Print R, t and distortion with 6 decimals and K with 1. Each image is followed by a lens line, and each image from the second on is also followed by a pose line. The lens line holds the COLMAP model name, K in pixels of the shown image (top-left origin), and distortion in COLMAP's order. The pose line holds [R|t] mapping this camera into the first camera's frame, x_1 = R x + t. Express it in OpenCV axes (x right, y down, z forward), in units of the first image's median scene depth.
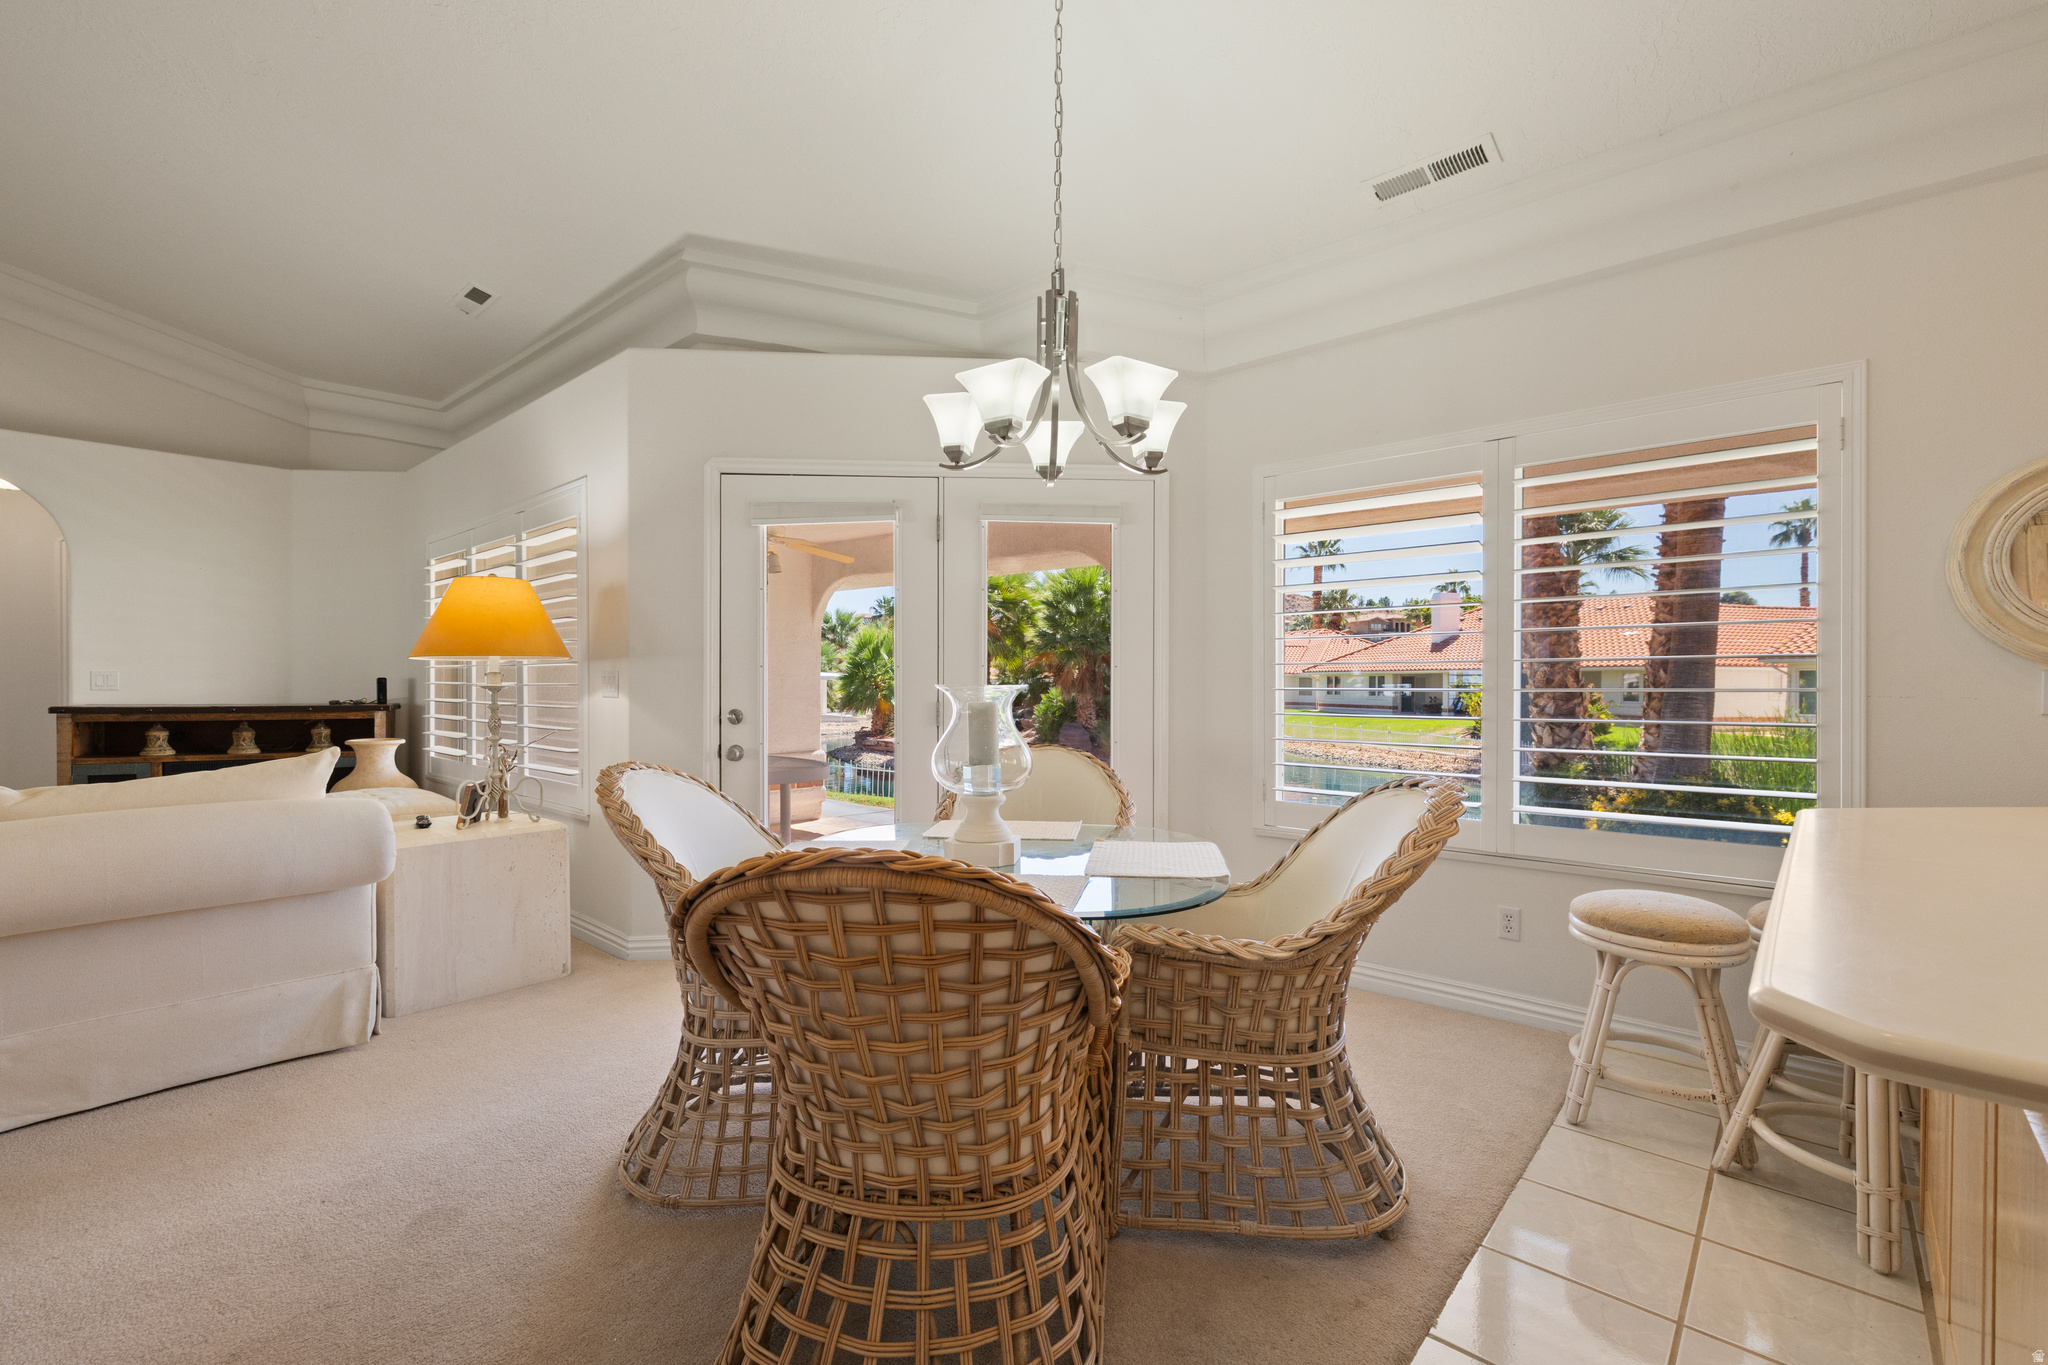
lens RADIAL K [[888.4, 0, 1024.0], [0, 888.4, 682.5], [0, 0, 1]] dist [-0.000192, -0.000060]
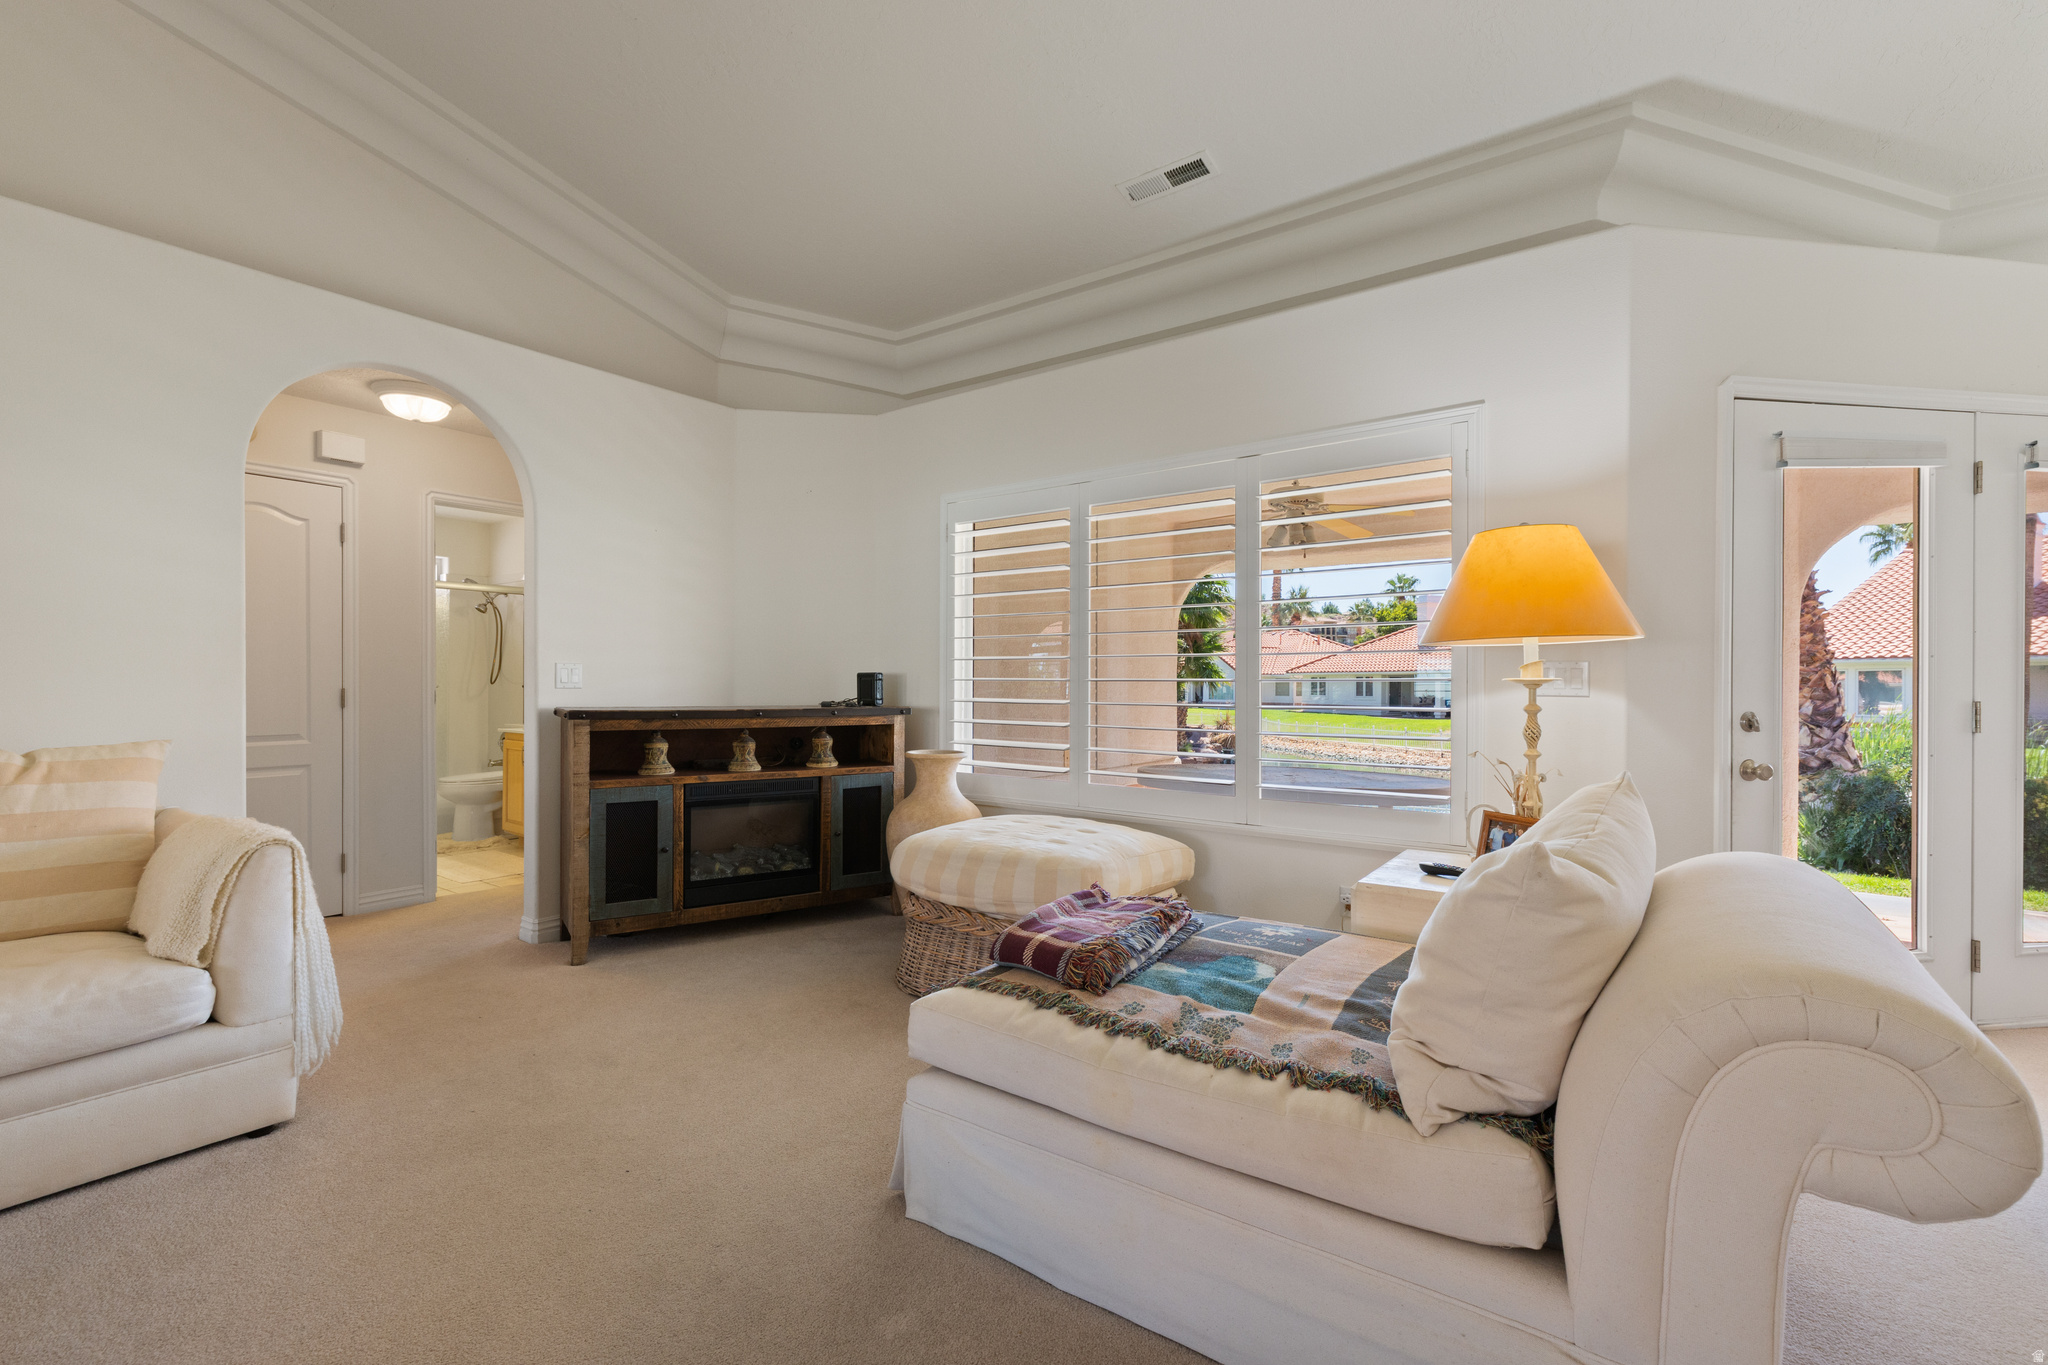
lens RADIAL K [[891.5, 0, 1024.0], [0, 891.5, 682.5], [0, 0, 1]] dist [0.001350, 0.000711]
pose [[0.996205, 0.003410, 0.086966, -0.726047], [-0.002871, 0.999976, -0.006318, 0.007890], [-0.086986, 0.006044, 0.996191, 0.221565]]
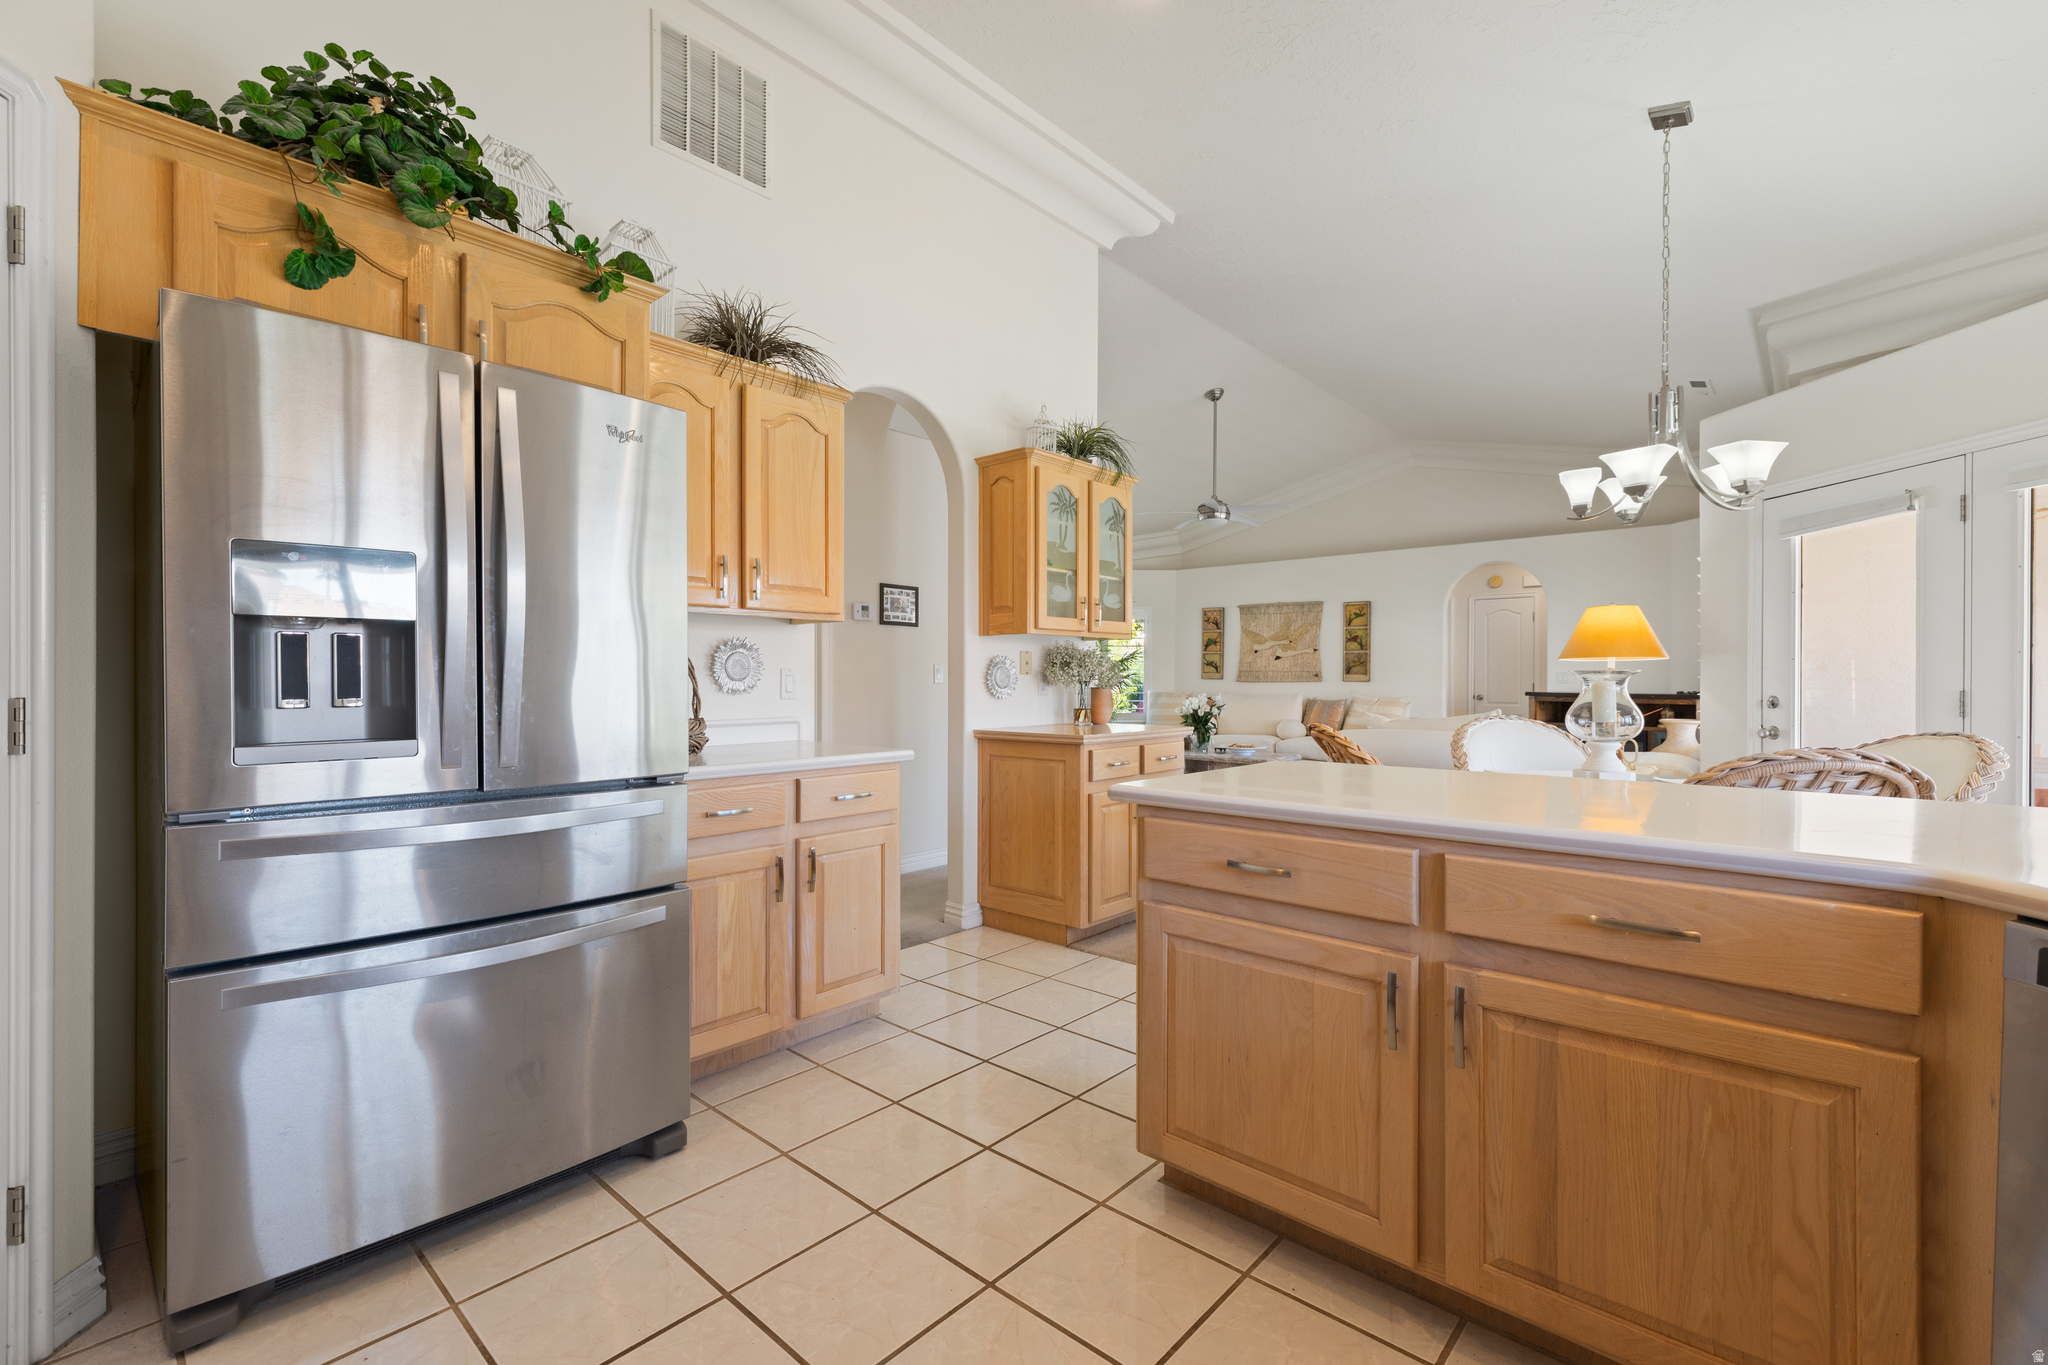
lens RADIAL K [[883.0, 0, 1028.8], [0, 883.0, 676.6], [0, 0, 1]] dist [0.000791, 0.000566]
pose [[0.003914, -0.003986, -0.999984, 0.617266], [-0.006966, 0.999968, -0.004013, 0.010977], [0.999968, 0.006982, 0.003886, 0.002845]]
